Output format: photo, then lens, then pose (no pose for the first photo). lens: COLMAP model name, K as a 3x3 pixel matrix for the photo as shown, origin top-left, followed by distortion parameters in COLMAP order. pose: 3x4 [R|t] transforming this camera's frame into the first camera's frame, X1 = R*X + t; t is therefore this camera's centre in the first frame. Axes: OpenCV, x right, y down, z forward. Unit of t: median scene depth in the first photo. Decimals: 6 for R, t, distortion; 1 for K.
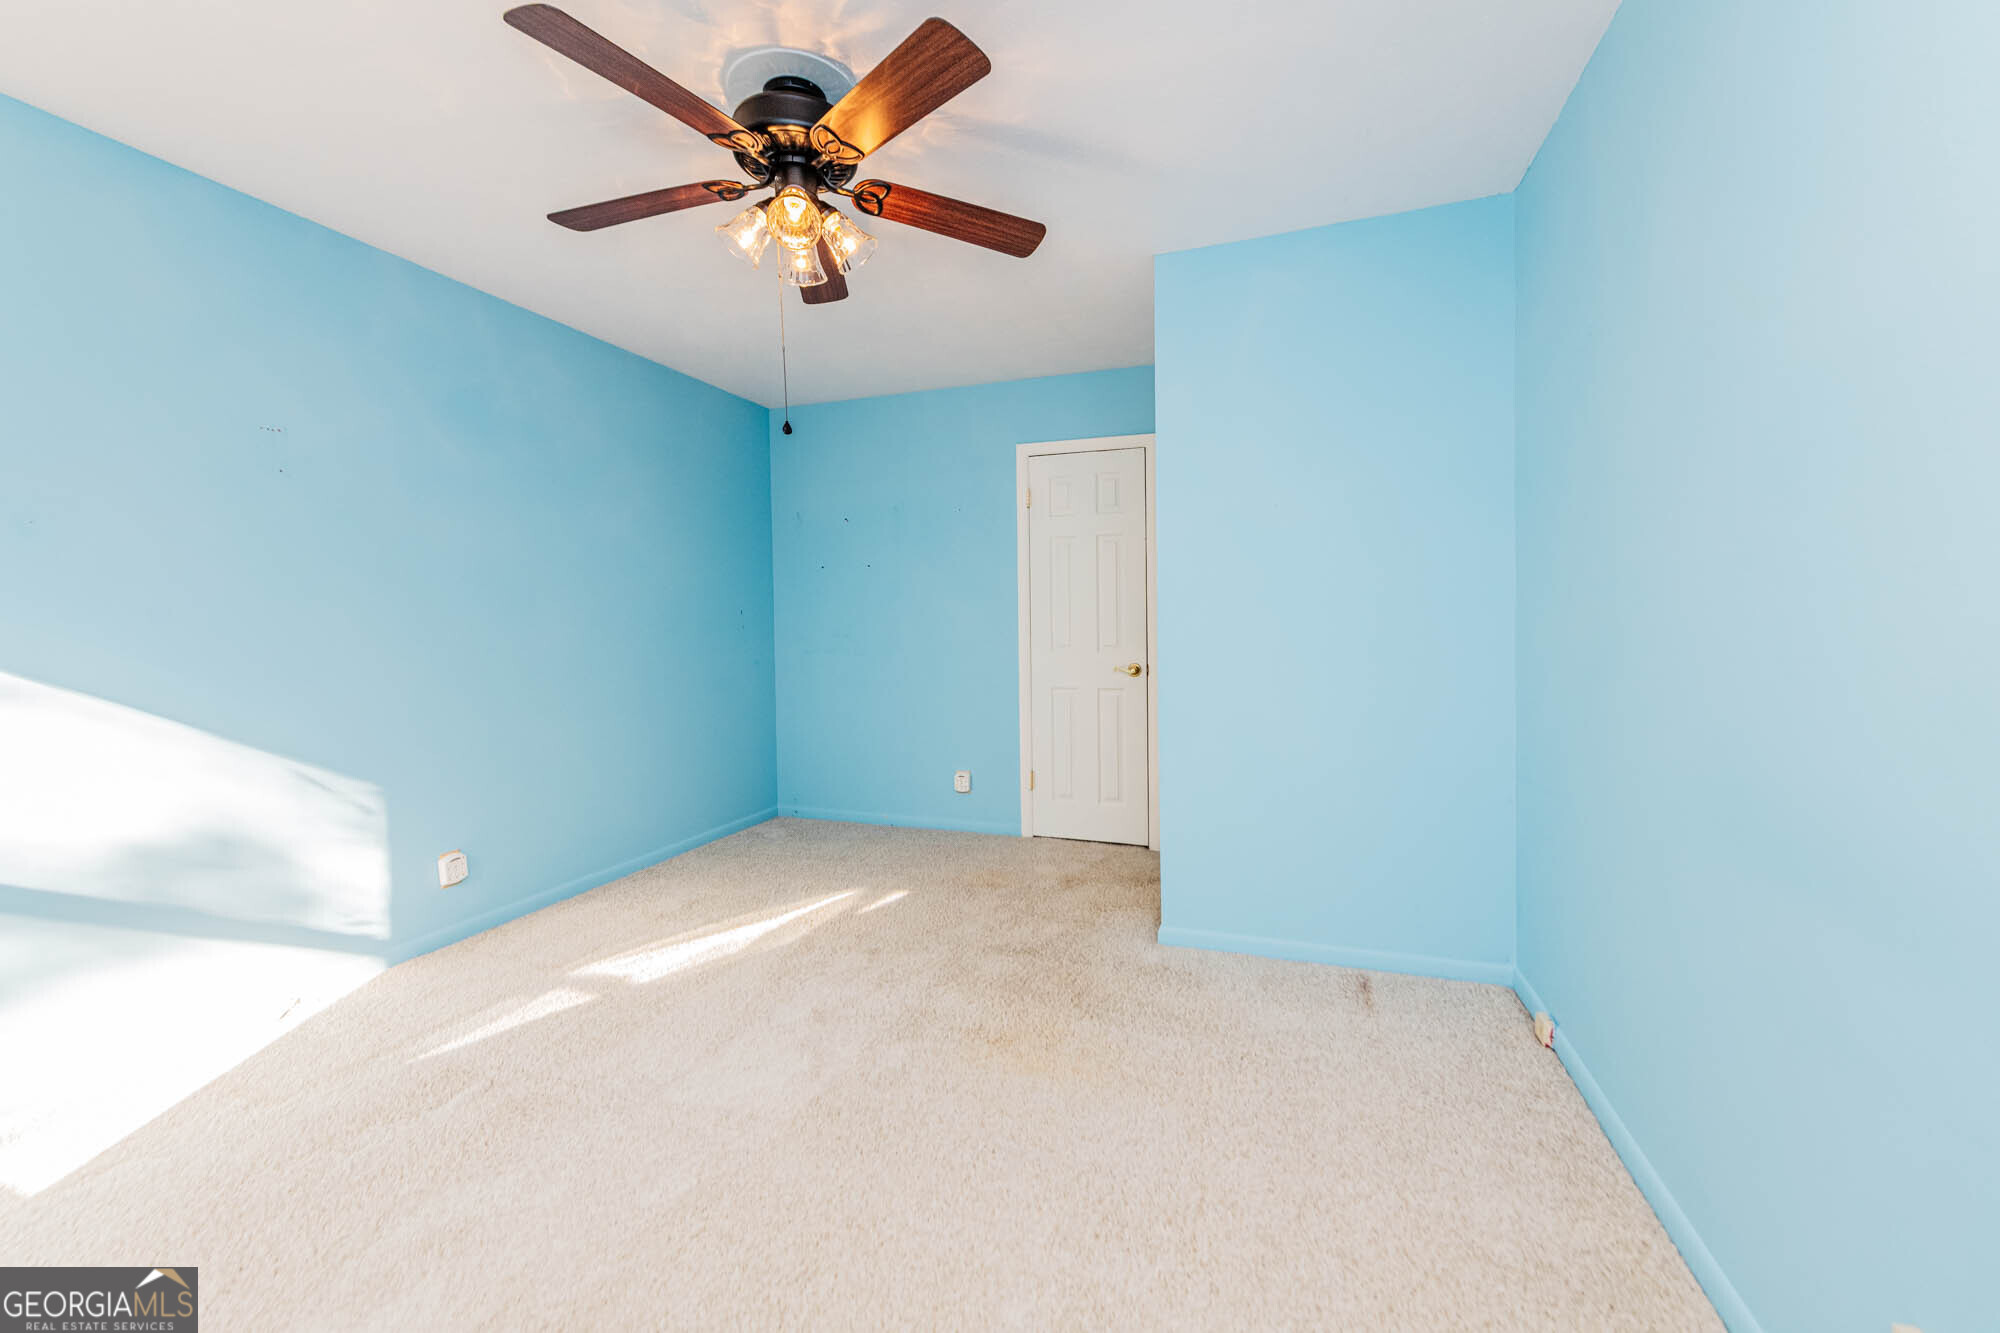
lens RADIAL K [[783.2, 0, 1000.1], [0, 783.2, 639.3], [0, 0, 1]] dist [-0.001082, -0.008092]
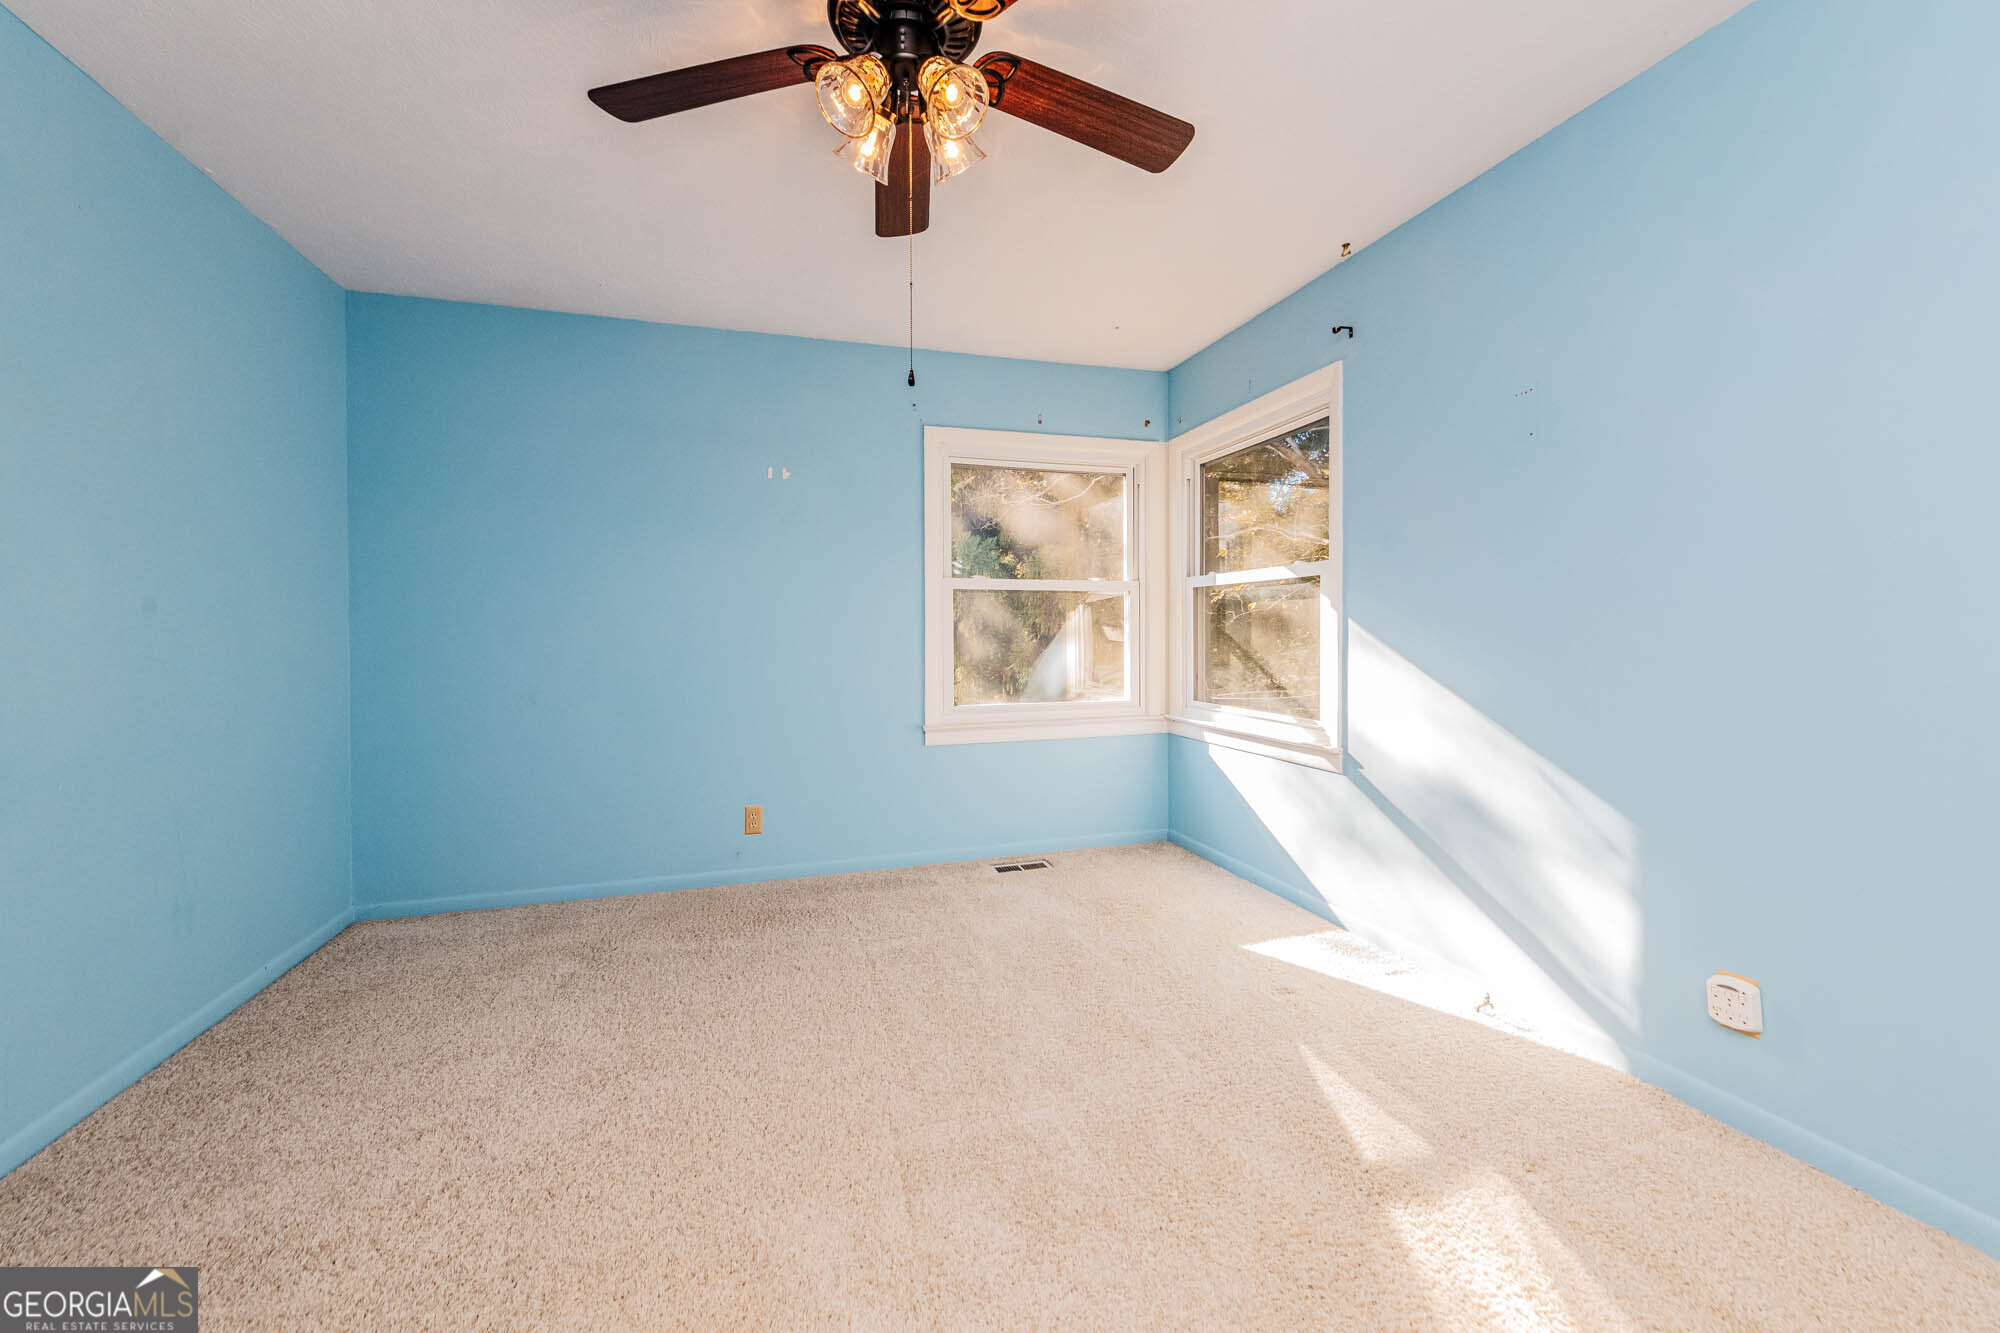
lens RADIAL K [[783.2, 0, 1000.1], [0, 783.2, 639.3], [0, 0, 1]] dist [-0.001082, -0.008092]
pose [[-0.805896, 0.014022, -0.591891, 0.090800], [-0.000924, 0.999688, 0.024941, 0.001446], [0.592057, 0.020647, -0.805632, 1.064841]]
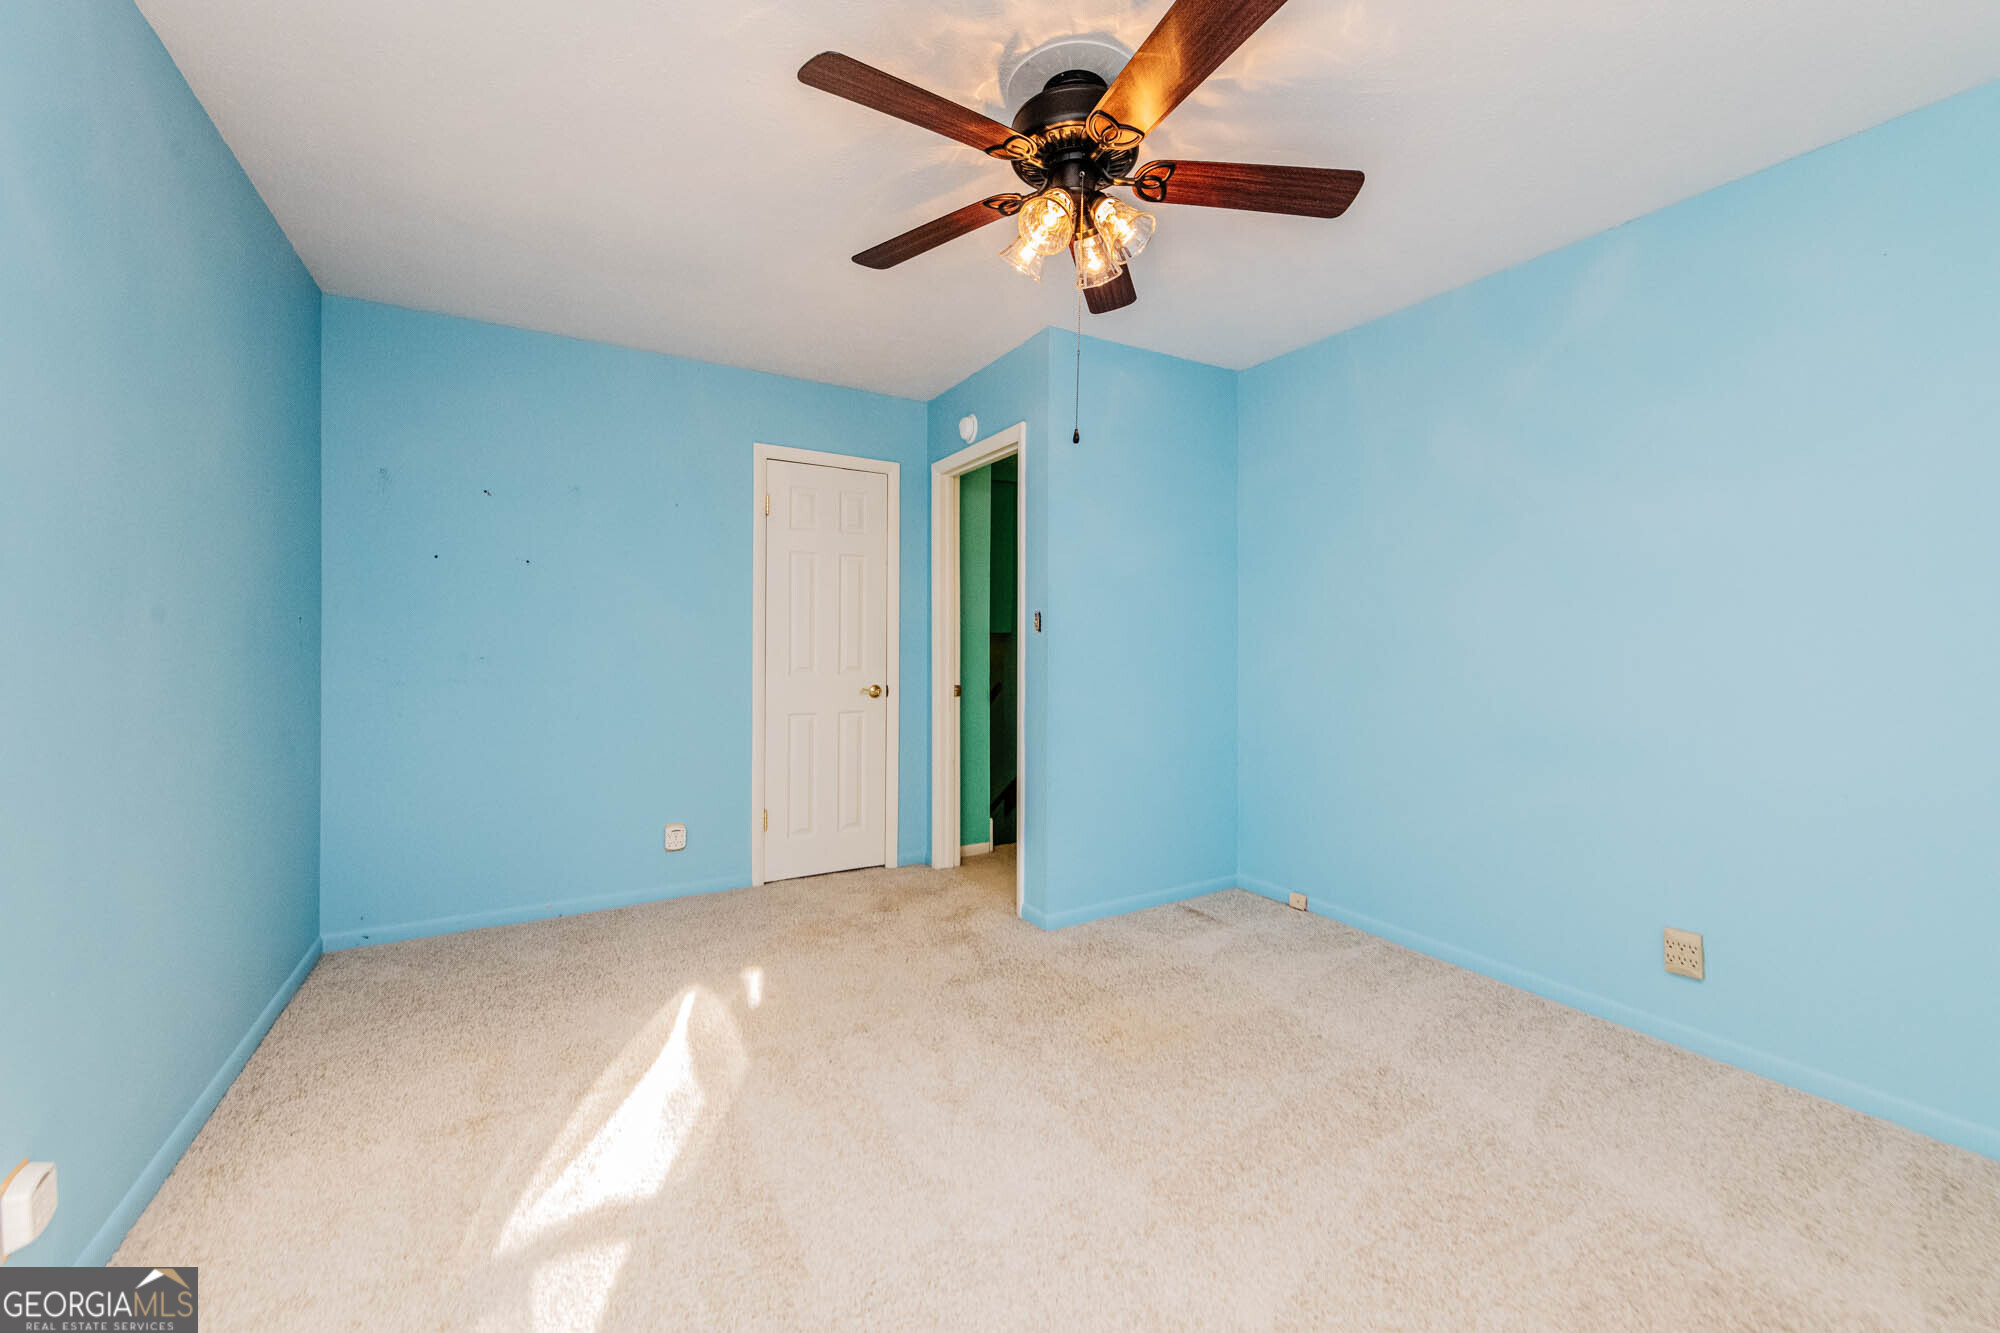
lens RADIAL K [[783.2, 0, 1000.1], [0, 783.2, 639.3], [0, 0, 1]] dist [-0.001082, -0.008092]
pose [[0.643390, 0.013309, 0.765423, -0.641712], [0.010593, 0.999598, -0.026285, 0.001204], [-0.765465, 0.025020, 0.642990, 0.295656]]
